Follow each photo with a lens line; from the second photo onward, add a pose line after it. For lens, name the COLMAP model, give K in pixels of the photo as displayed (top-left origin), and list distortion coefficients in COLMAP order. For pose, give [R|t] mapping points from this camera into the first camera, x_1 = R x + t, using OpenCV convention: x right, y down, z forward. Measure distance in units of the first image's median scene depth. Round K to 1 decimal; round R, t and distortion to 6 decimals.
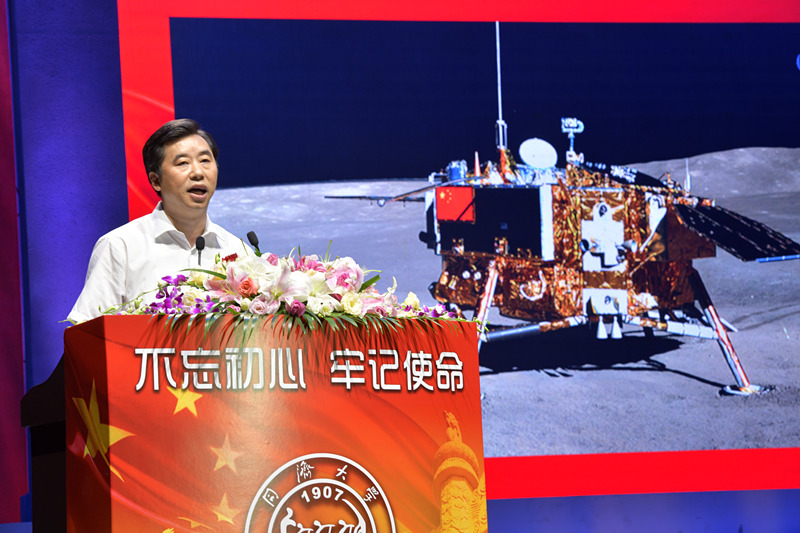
lens RADIAL K [[2883.9, 0, 400.0], [0, 2883.9, 266.5], [0, 0, 1]] dist [0.611391, -0.408095]
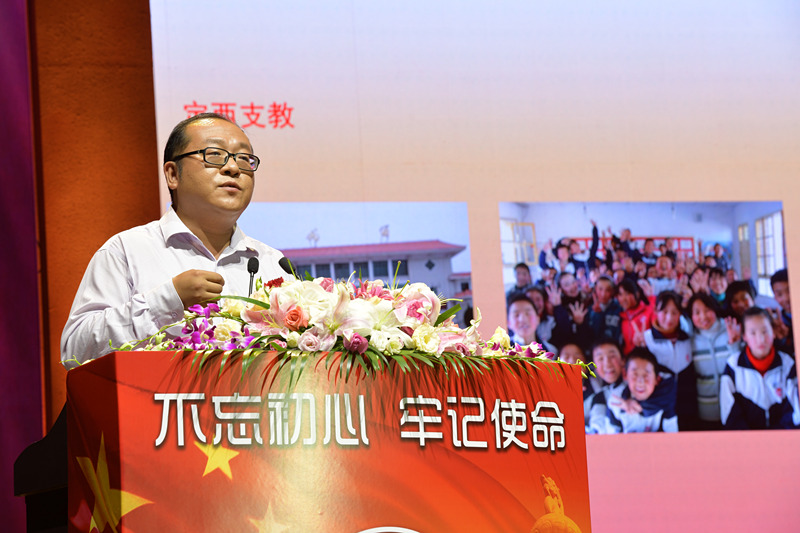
lens RADIAL K [[2795.9, 0, 400.0], [0, 2795.9, 266.5], [0, 0, 1]] dist [0.531589, 1.395425]
pose [[0.999855, -0.001595, -0.016944, -0.010789], [0.000898, 0.999157, -0.041045, 0.024605], [0.016995, 0.041024, 0.999014, 0.225642]]
